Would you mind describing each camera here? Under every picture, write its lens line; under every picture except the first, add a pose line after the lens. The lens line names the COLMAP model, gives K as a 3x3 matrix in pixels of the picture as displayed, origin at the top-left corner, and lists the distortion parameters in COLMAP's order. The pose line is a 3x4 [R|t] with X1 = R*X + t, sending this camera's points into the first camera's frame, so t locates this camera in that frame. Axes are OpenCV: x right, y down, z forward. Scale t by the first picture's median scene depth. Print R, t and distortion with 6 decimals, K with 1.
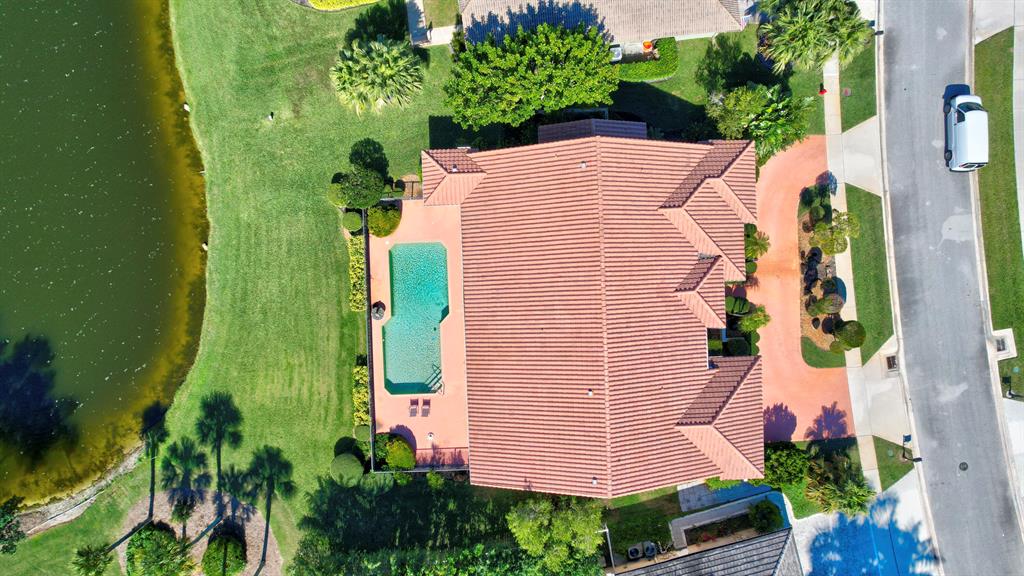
lens RADIAL K [[661.9, 0, 509.1], [0, 661.9, 292.6], [0, 0, 1]] dist [-0.075047, 0.064681]
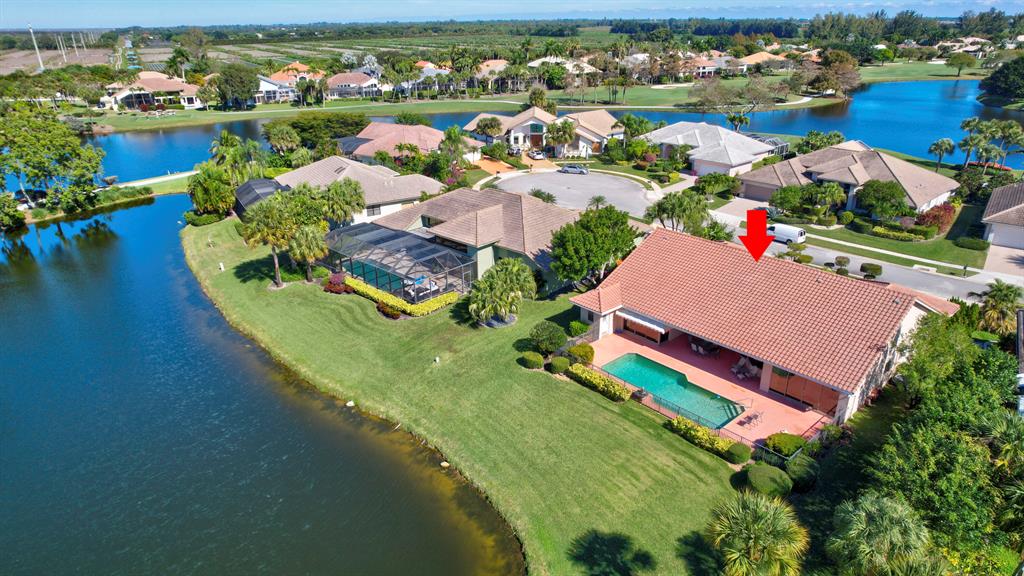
lens RADIAL K [[661.9, 0, 509.1], [0, 661.9, 292.6], [0, 0, 1]] dist [-0.075047, 0.064681]
pose [[0.770288, -0.252045, 0.585773, -0.889997], [0.637619, 0.290132, -0.713628, 0.563794], [0.009915, 0.923199, 0.384194, 0.473651]]
